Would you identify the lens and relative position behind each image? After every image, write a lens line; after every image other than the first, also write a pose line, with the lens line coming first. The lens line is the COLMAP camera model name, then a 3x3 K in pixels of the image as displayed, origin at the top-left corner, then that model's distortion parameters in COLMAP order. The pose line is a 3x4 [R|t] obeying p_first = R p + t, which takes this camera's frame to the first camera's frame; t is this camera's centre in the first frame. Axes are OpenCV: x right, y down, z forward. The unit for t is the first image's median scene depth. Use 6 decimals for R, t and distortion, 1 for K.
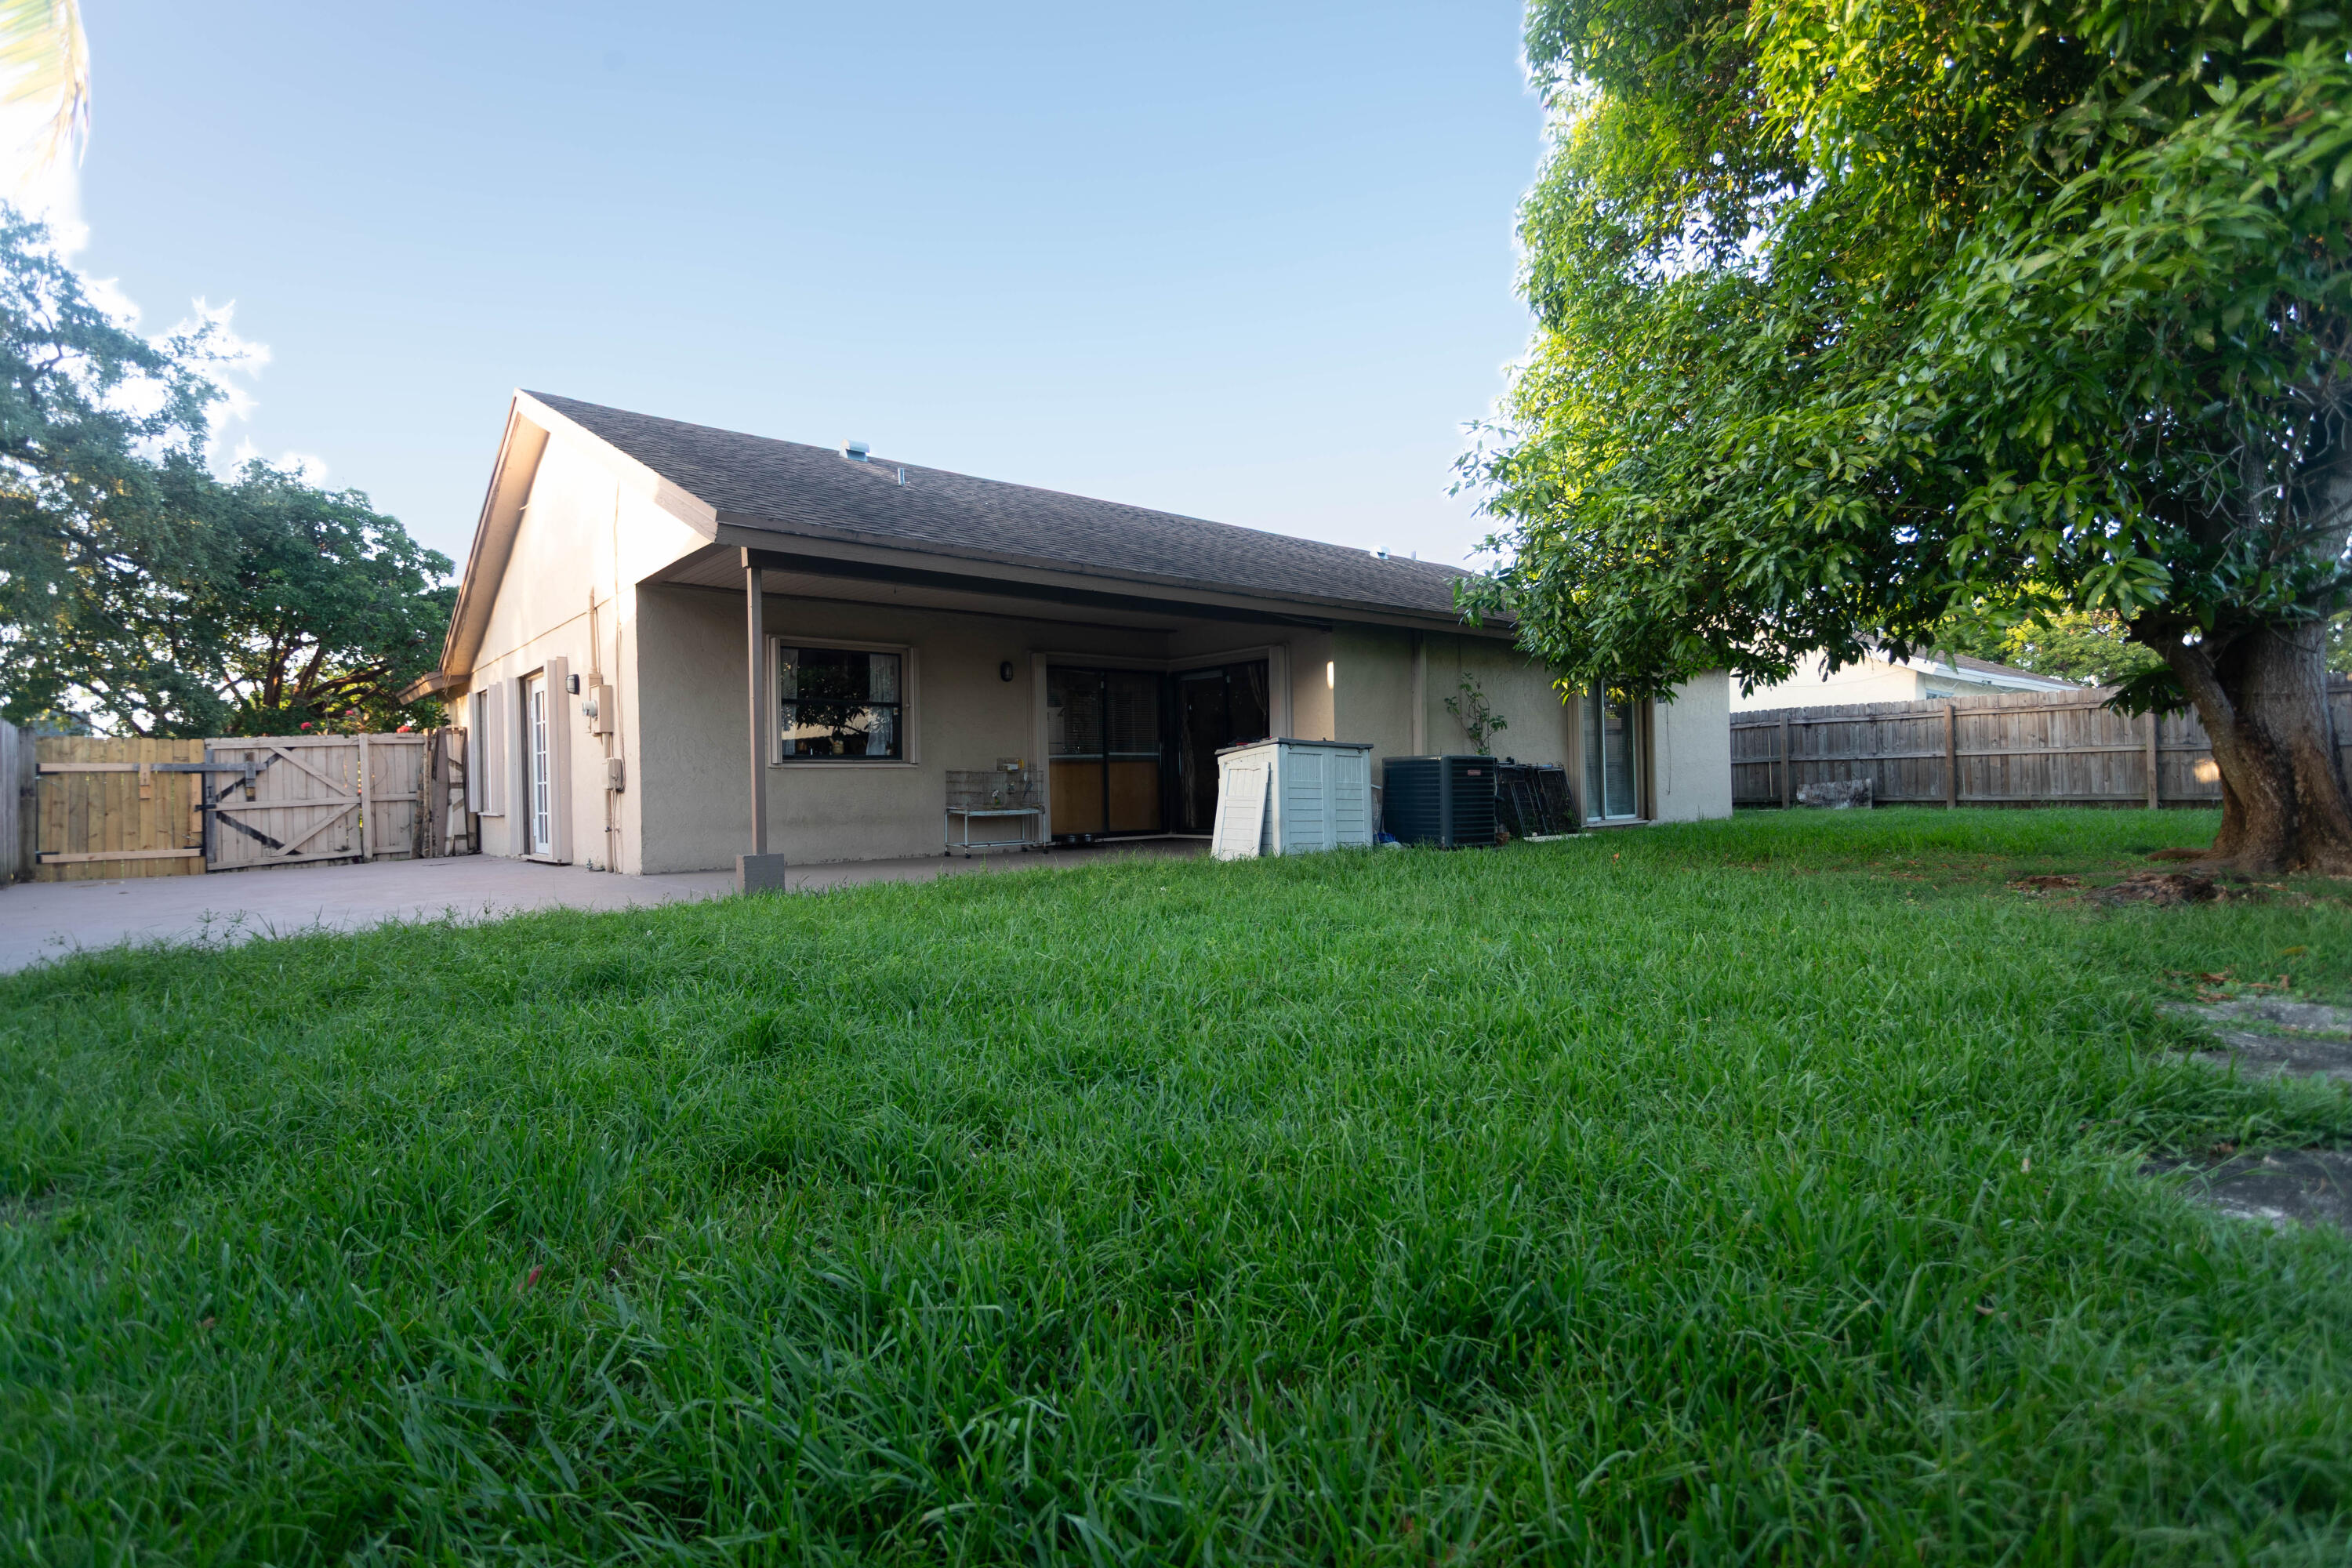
lens RADIAL K [[1110.6, 0, 1170.7], [0, 1110.6, 785.2], [0, 0, 1]] dist [0.007975, -0.001815]
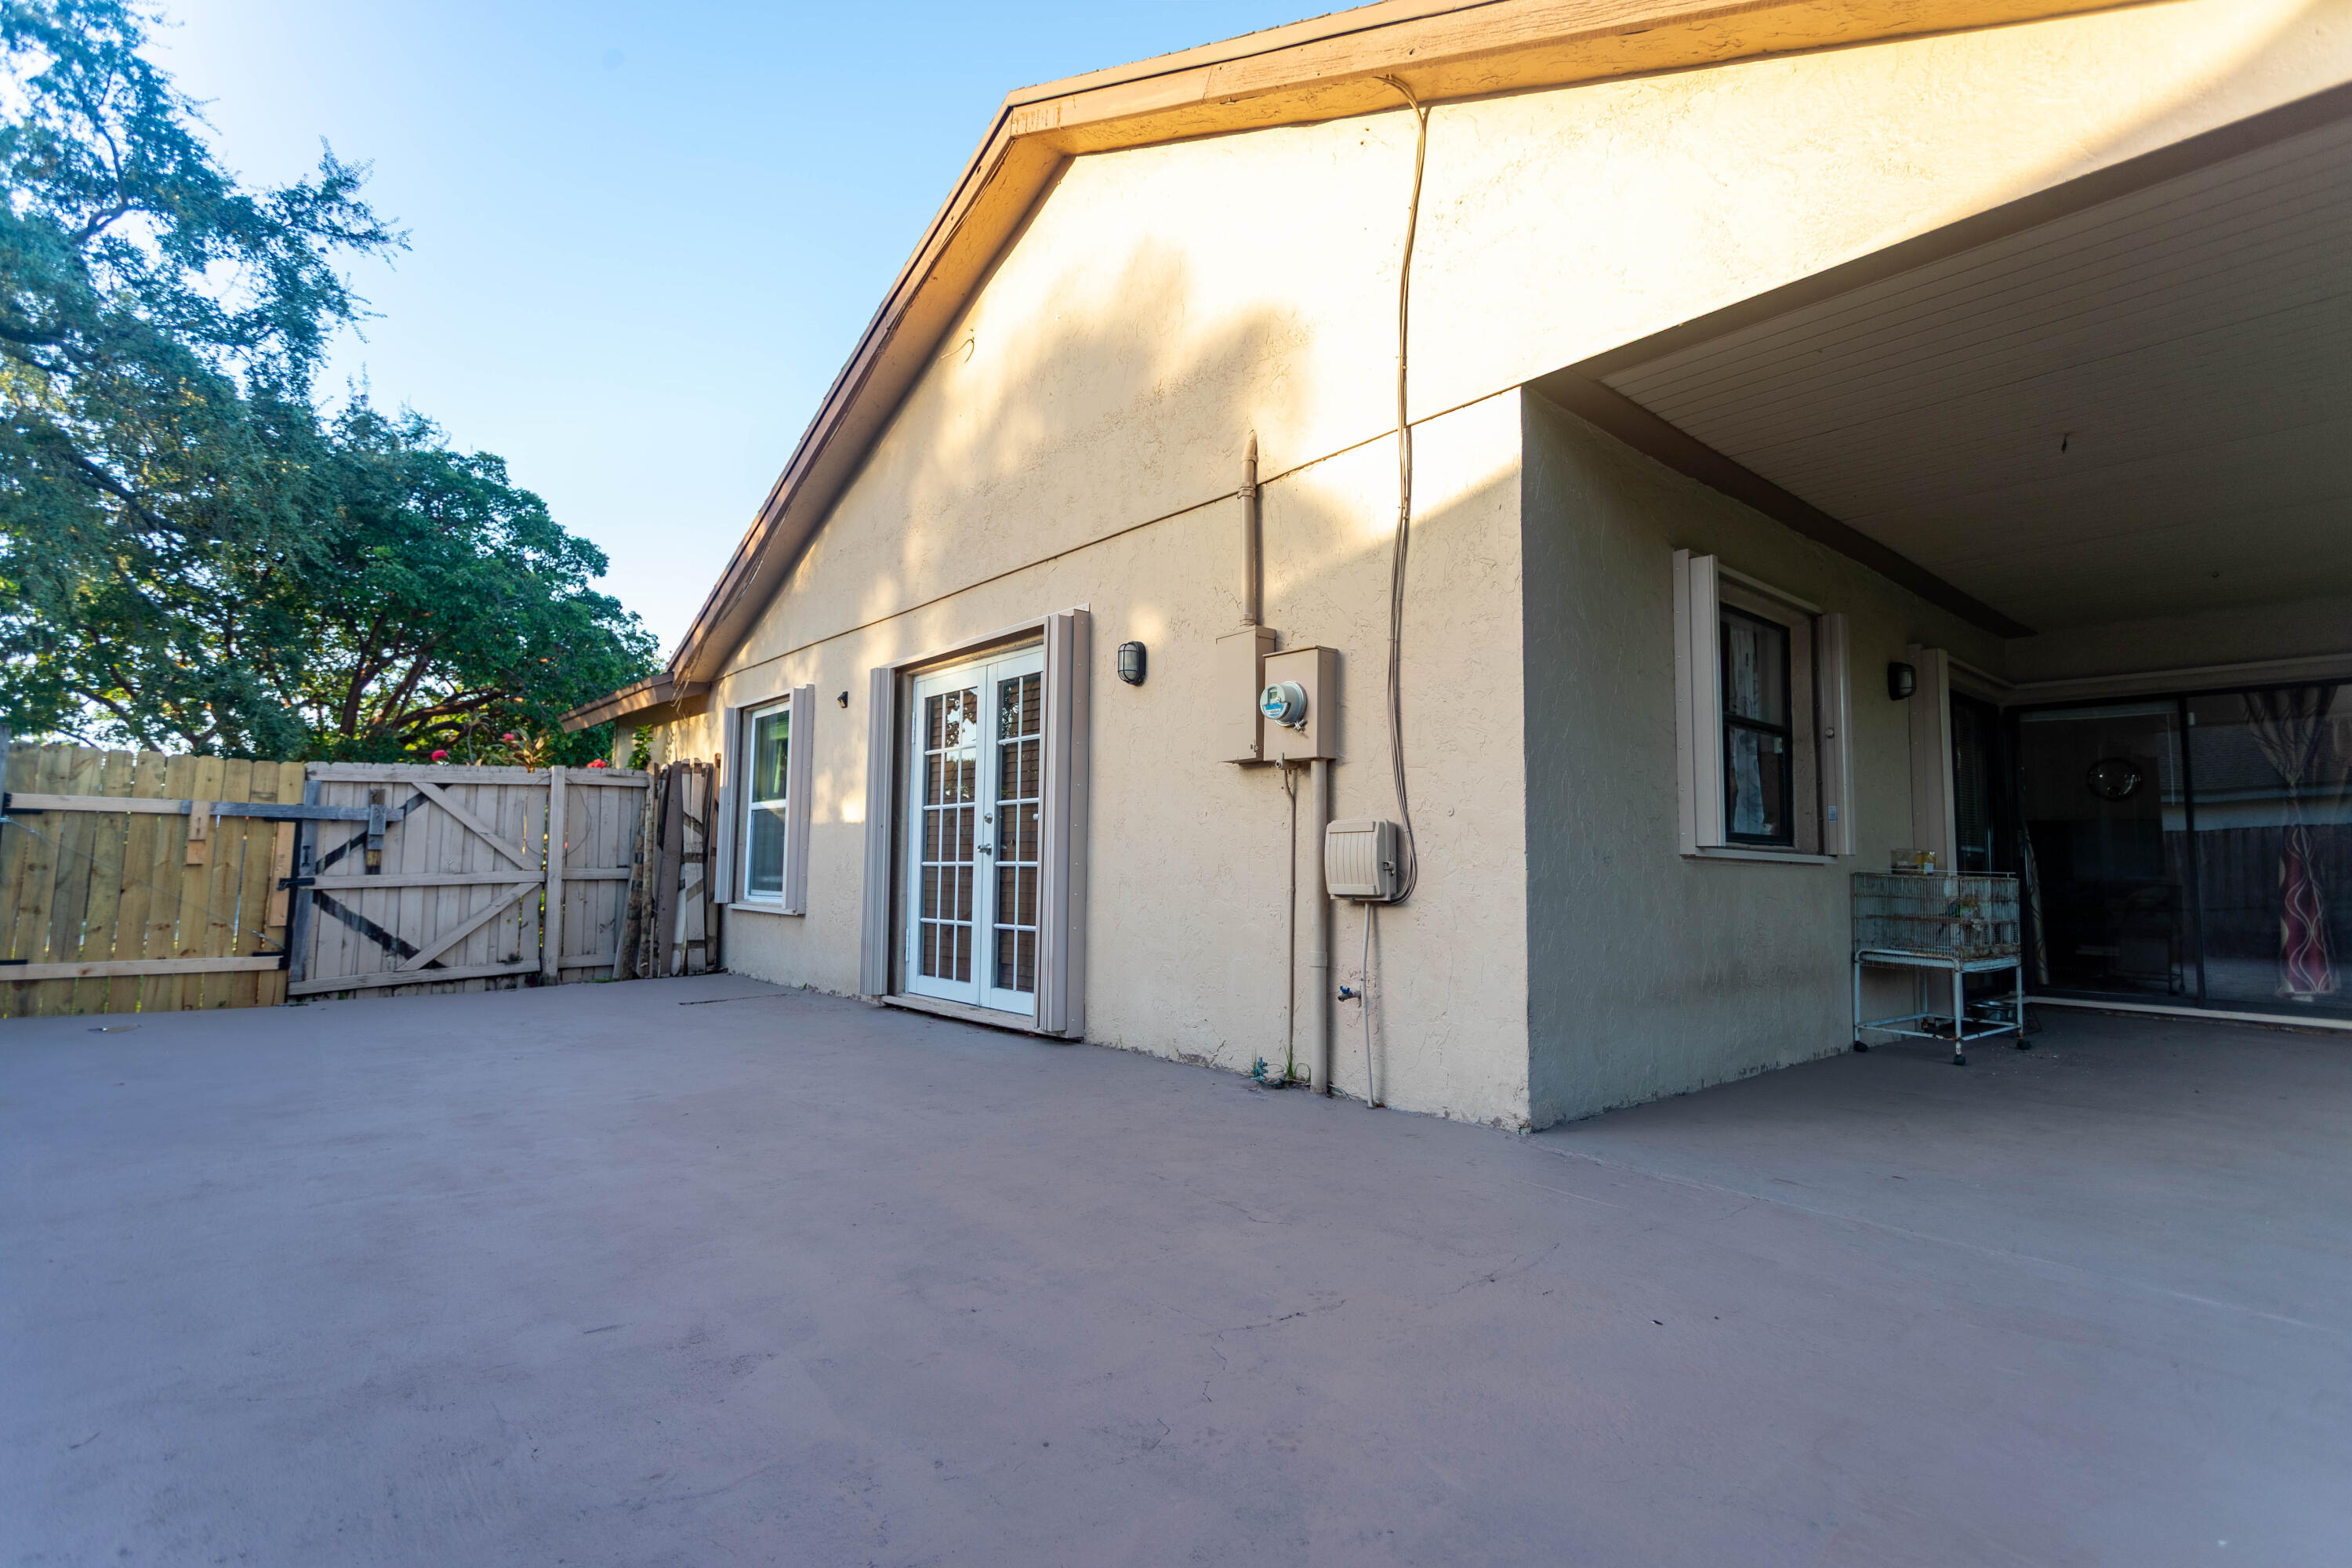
lens RADIAL K [[1110.6, 0, 1162.1], [0, 1110.6, 781.3], [0, 0, 1]] dist [0.007975, -0.001815]
pose [[0.999323, 0.036128, -0.006895, -0.390808], [-0.036568, 0.996050, -0.080913, -0.001545], [0.003945, 0.081110, 0.996697, 0.400030]]
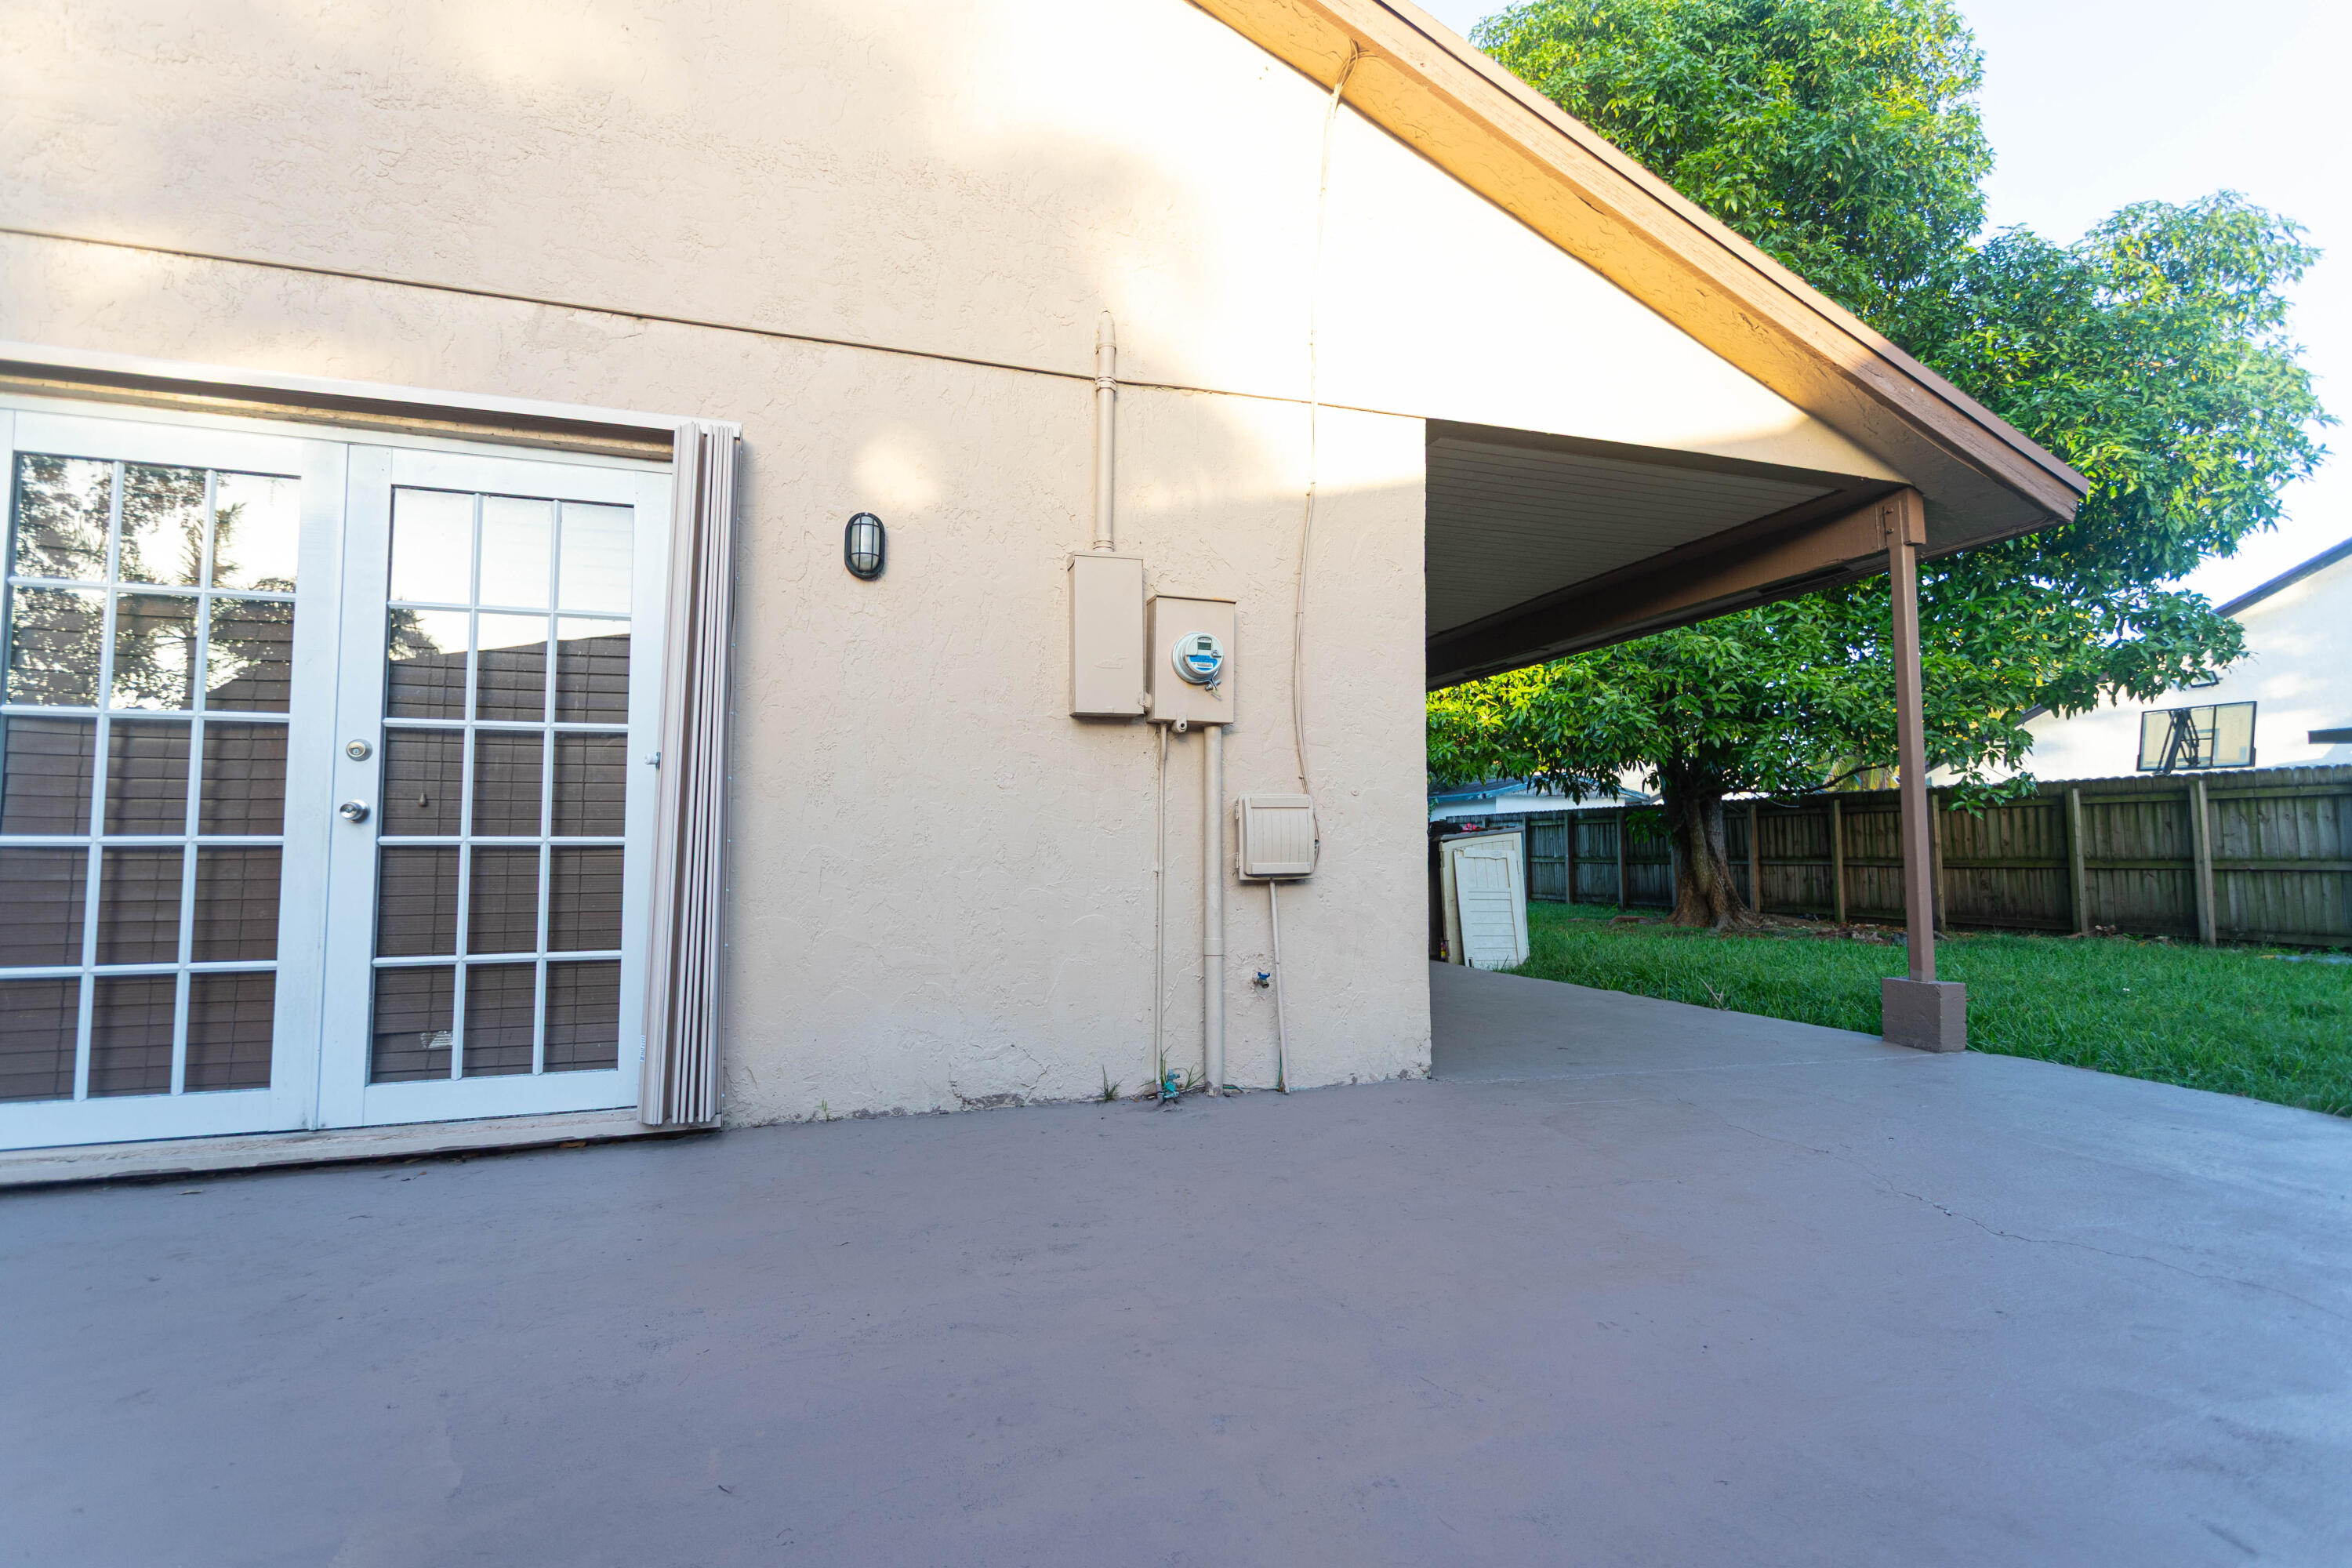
lens RADIAL K [[1110.6, 0, 1159.4], [0, 1110.6, 787.3], [0, 0, 1]] dist [0.007975, -0.001815]
pose [[0.388242, 0.084529, 0.917673, -0.590702], [-0.007839, 0.996051, -0.088432, 0.005339], [-0.921524, 0.027139, 0.387371, 0.595433]]
